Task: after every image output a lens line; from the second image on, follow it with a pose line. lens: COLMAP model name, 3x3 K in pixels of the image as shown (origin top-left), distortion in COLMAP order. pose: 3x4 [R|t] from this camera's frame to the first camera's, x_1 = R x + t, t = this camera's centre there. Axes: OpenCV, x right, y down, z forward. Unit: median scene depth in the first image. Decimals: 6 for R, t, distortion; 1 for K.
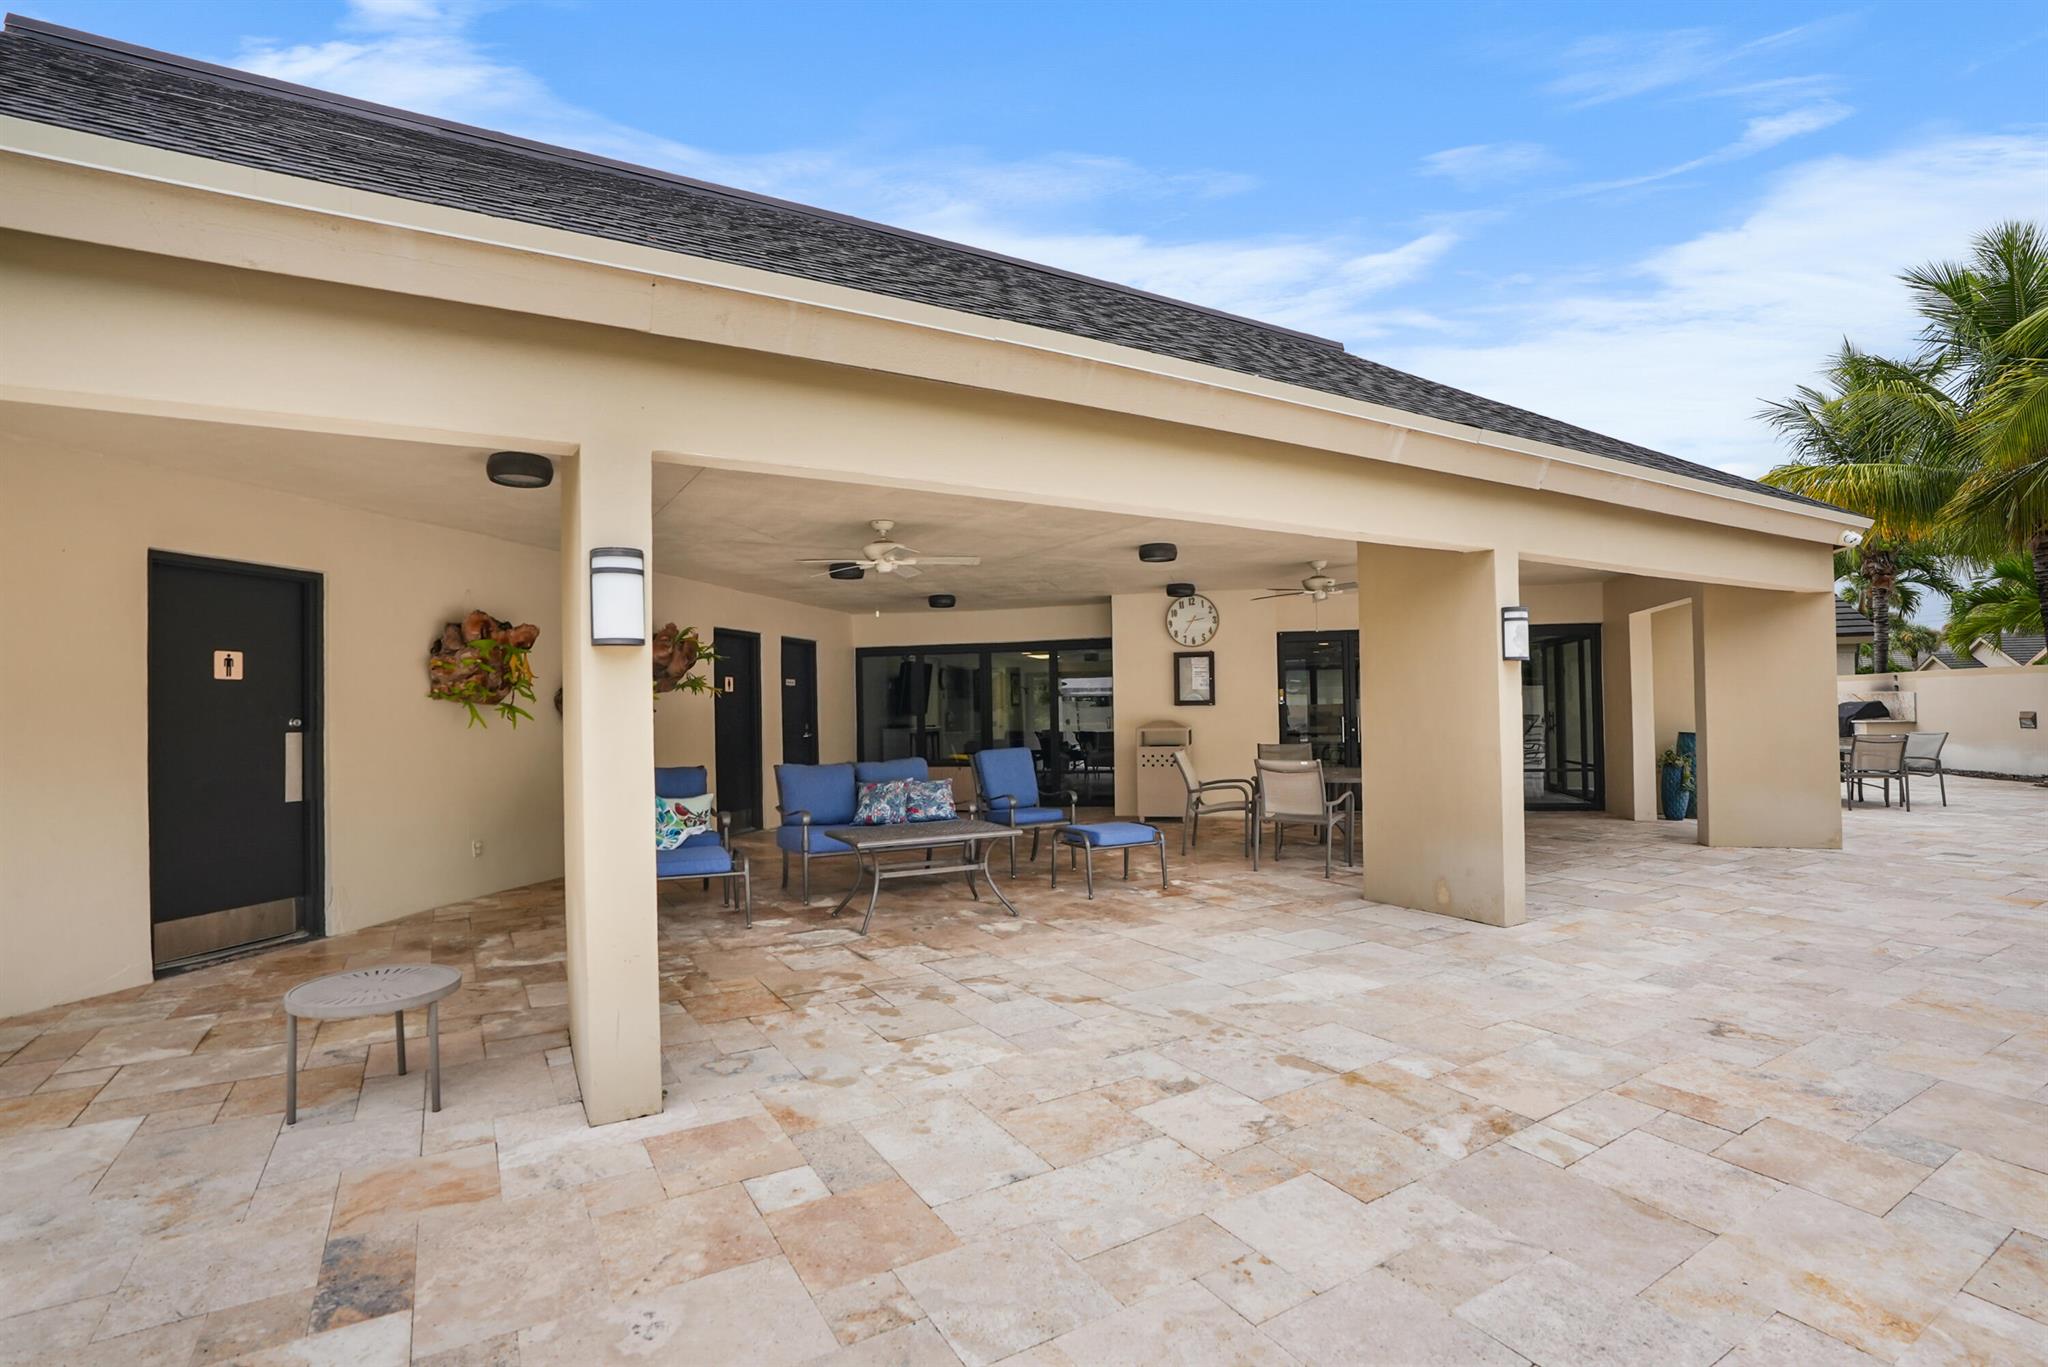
lens RADIAL K [[959.4, 0, 1024.0], [0, 959.4, 683.5], [0, 0, 1]] dist [-0.041006, 0.000222]
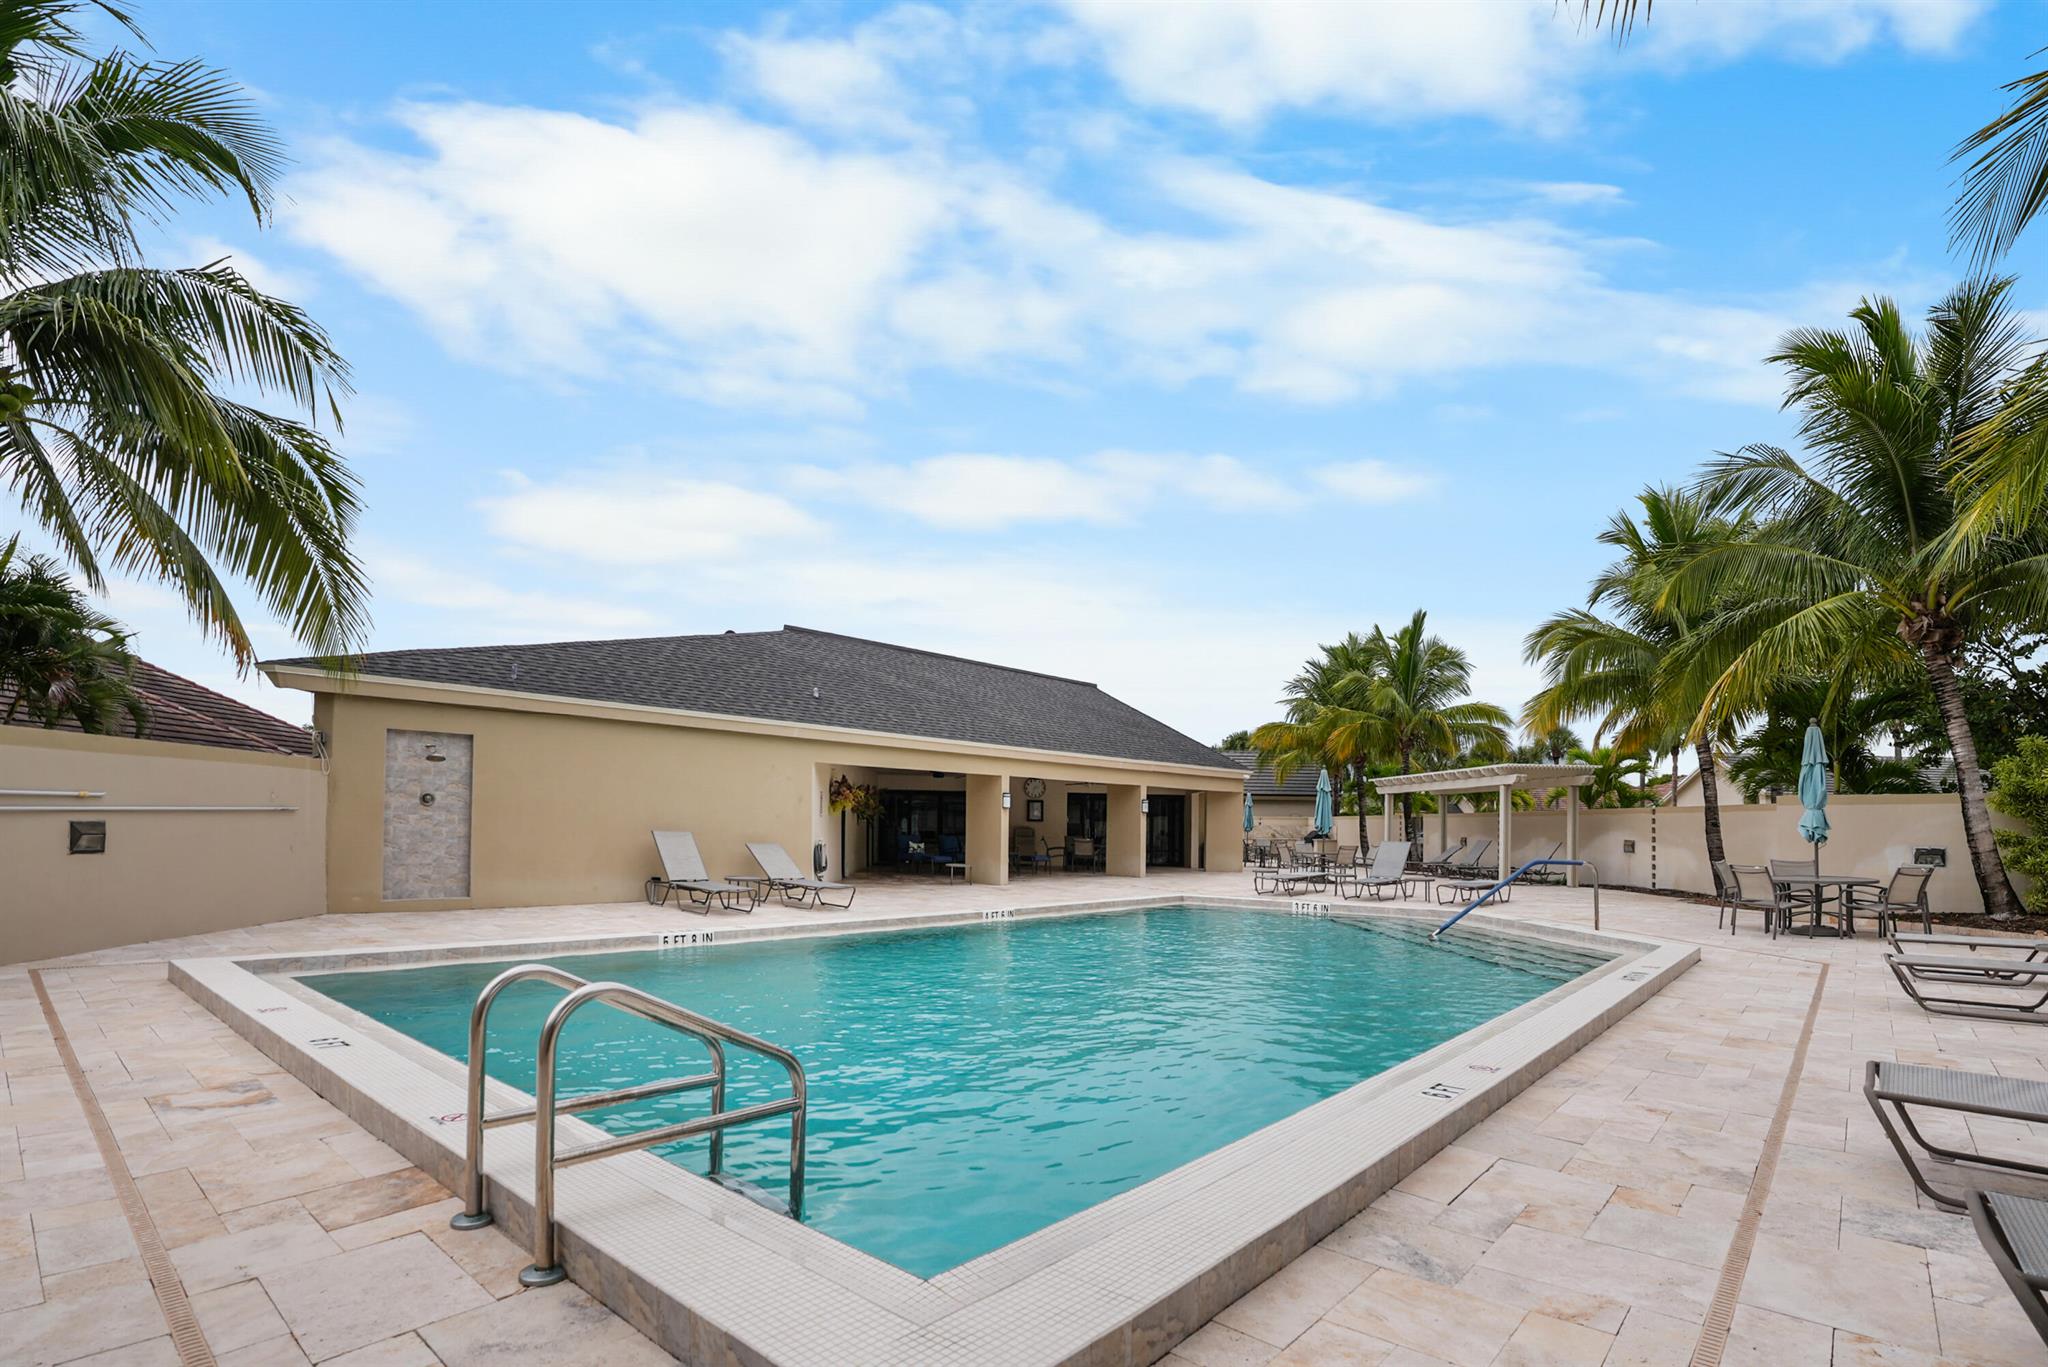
lens RADIAL K [[959.4, 0, 1024.0], [0, 959.4, 683.5], [0, 0, 1]] dist [-0.041006, 0.000222]
pose [[0.954093, 0.072288, 0.290658, -0.683769], [-0.036466, 0.991254, -0.126831, -0.018655], [-0.297284, 0.110410, 0.948384, -1.581937]]
